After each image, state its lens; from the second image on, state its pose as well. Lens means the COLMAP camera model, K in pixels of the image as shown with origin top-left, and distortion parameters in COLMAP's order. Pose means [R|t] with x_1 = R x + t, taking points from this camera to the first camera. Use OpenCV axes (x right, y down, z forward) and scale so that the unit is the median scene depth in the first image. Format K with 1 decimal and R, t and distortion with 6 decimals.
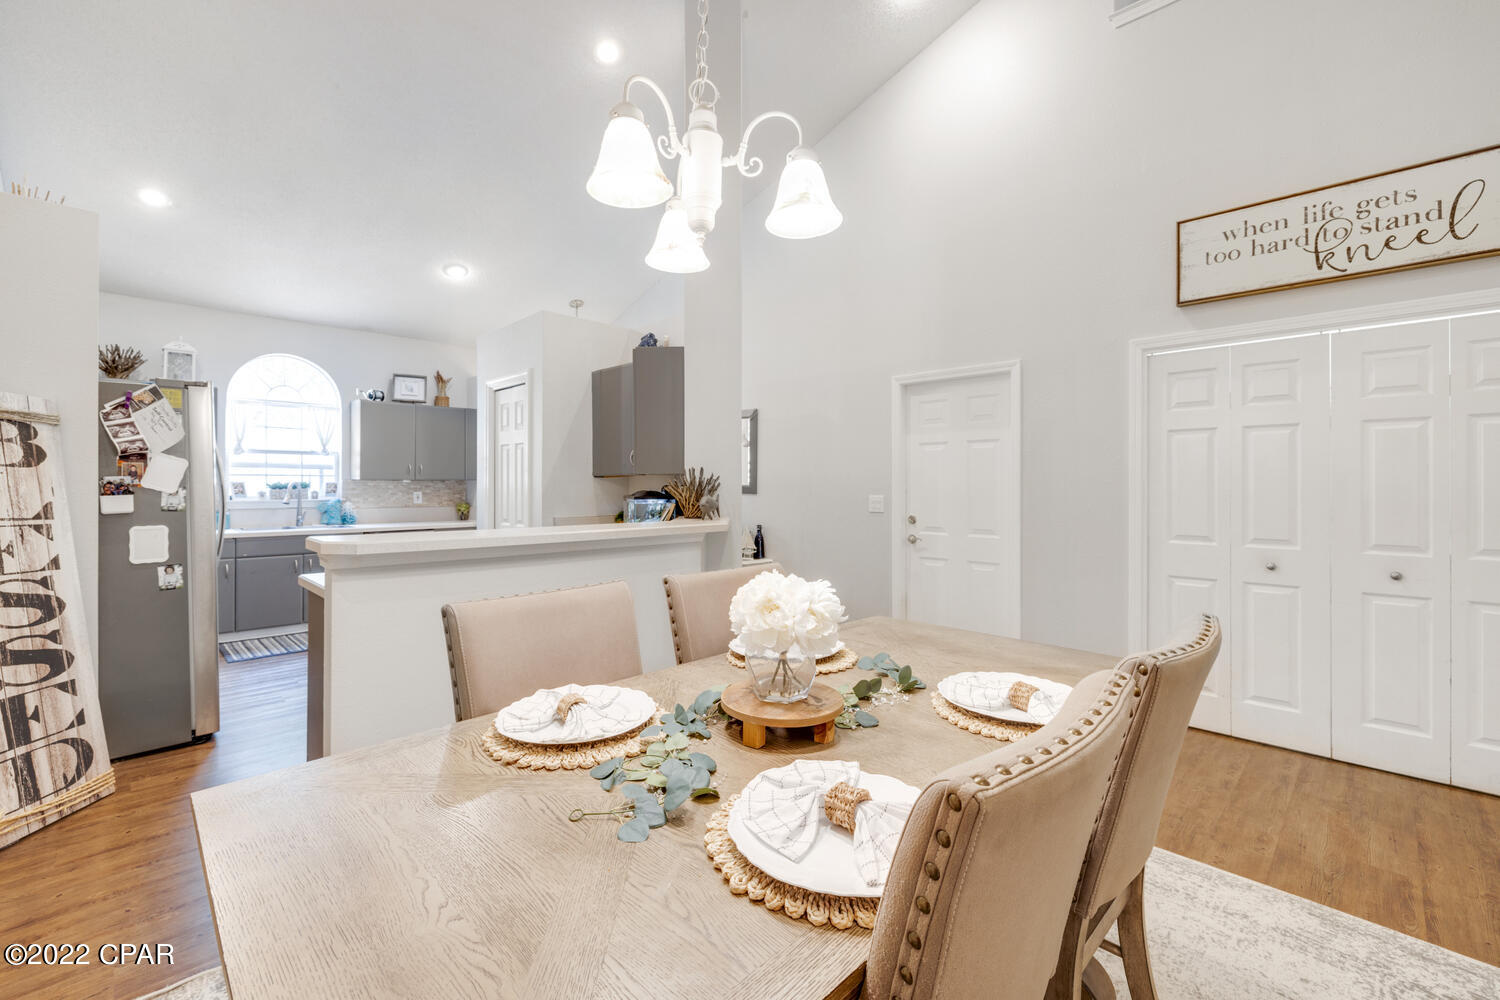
lens RADIAL K [[629.2, 0, 735.4], [0, 629.2, 484.6], [0, 0, 1]] dist [-0.002318, 0.000778]
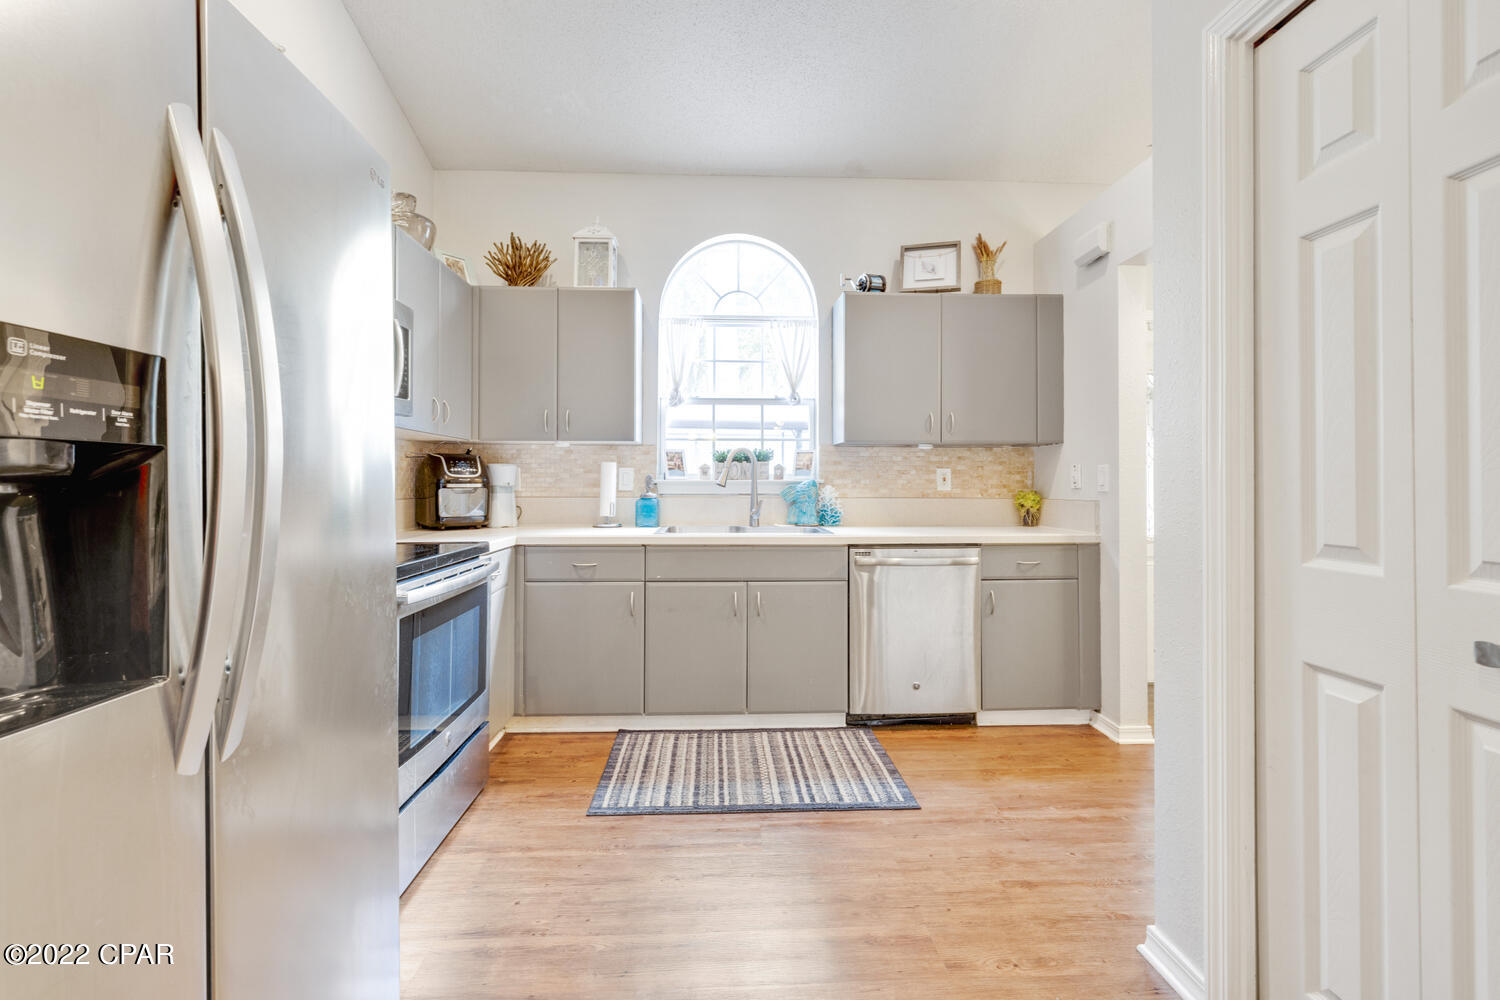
lens RADIAL K [[629.2, 0, 754.5], [0, 629.2, 477.2], [0, 0, 1]] dist [-0.002318, 0.000778]
pose [[0.749136, -0.005583, -0.662393, -0.322538], [-0.000175, 0.999963, -0.008627, 0.027226], [0.662416, 0.006579, 0.749107, 0.587159]]
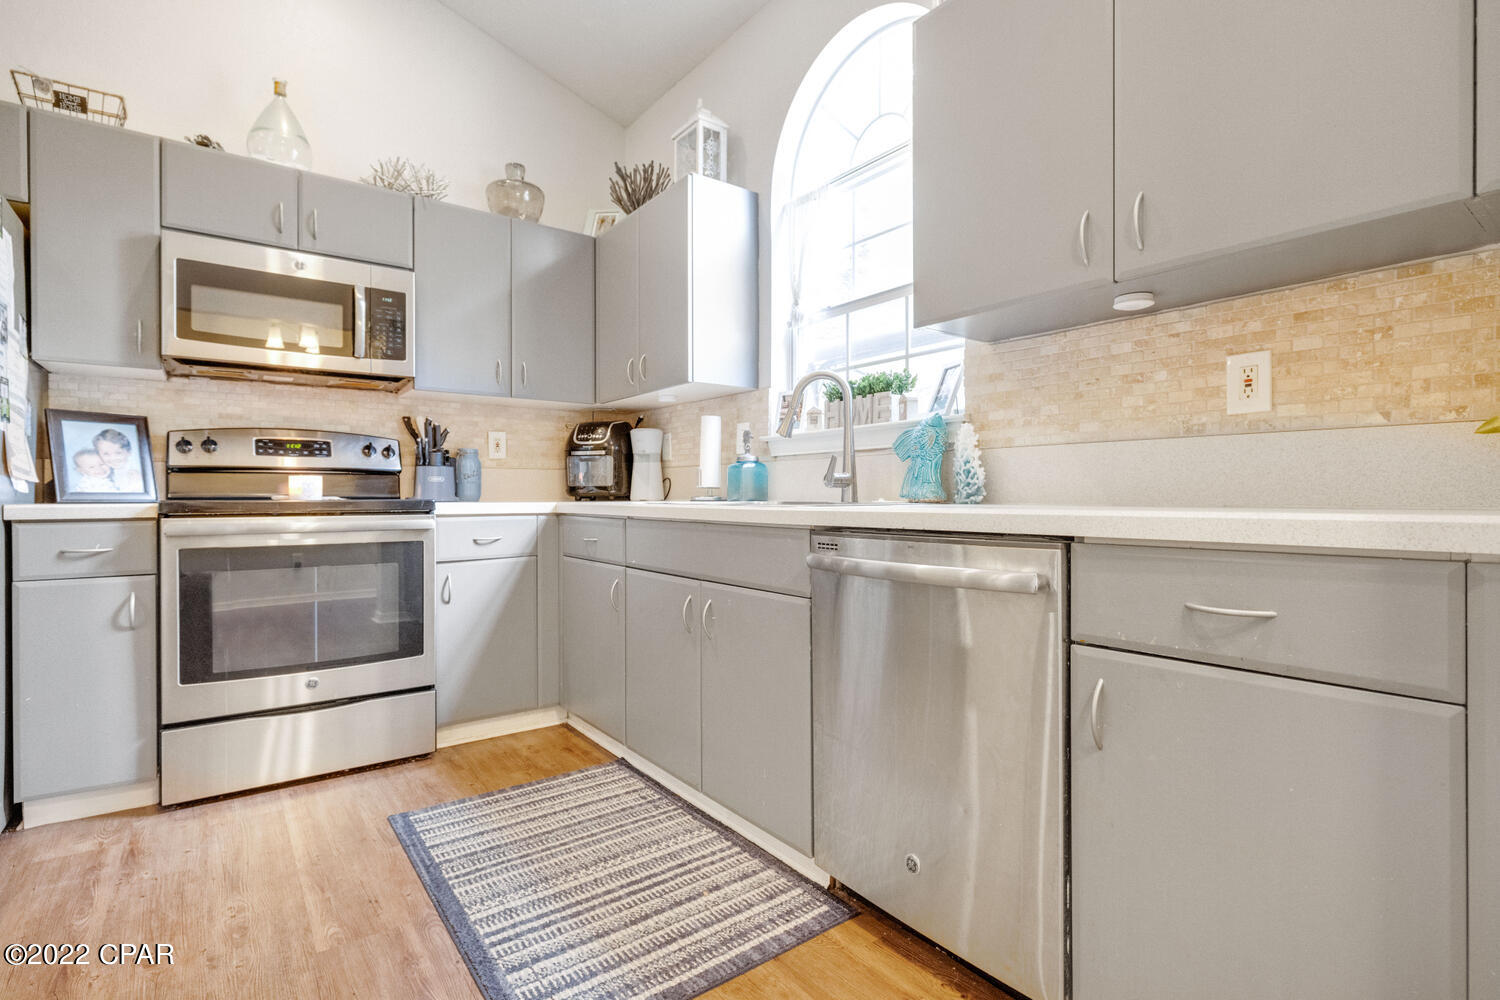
lens RADIAL K [[714.3, 0, 753.7], [0, 714.3, 495.9], [0, 0, 1]] dist [-0.006888, 0.000520]
pose [[-0.116953, 0.003258, -0.993132, -0.312878], [0.006177, 0.999978, 0.002553, 0.064419], [0.993118, -0.005836, -0.116971, 1.035115]]
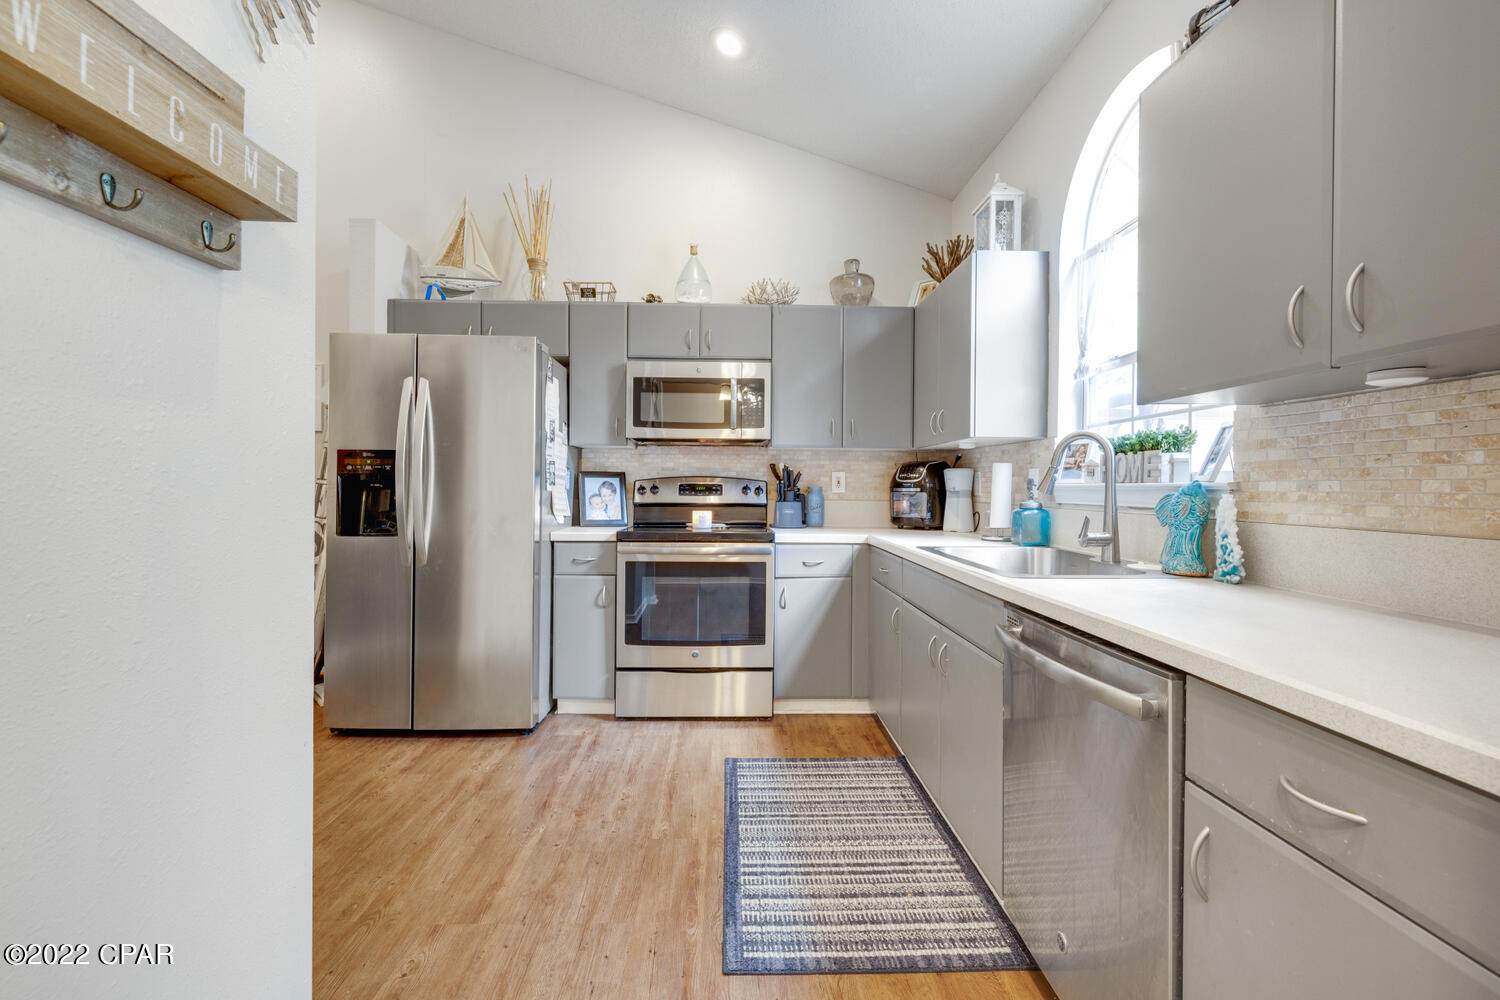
lens RADIAL K [[629.2, 0, 750.5], [0, 629.2, 486.7], [0, 0, 1]] dist [-0.002318, 0.000778]
pose [[-0.665576, -0.003150, -0.746323, -0.317504], [-0.005399, 0.999985, 0.000595, 0.027574], [0.746310, 0.004425, -0.665583, 1.127402]]
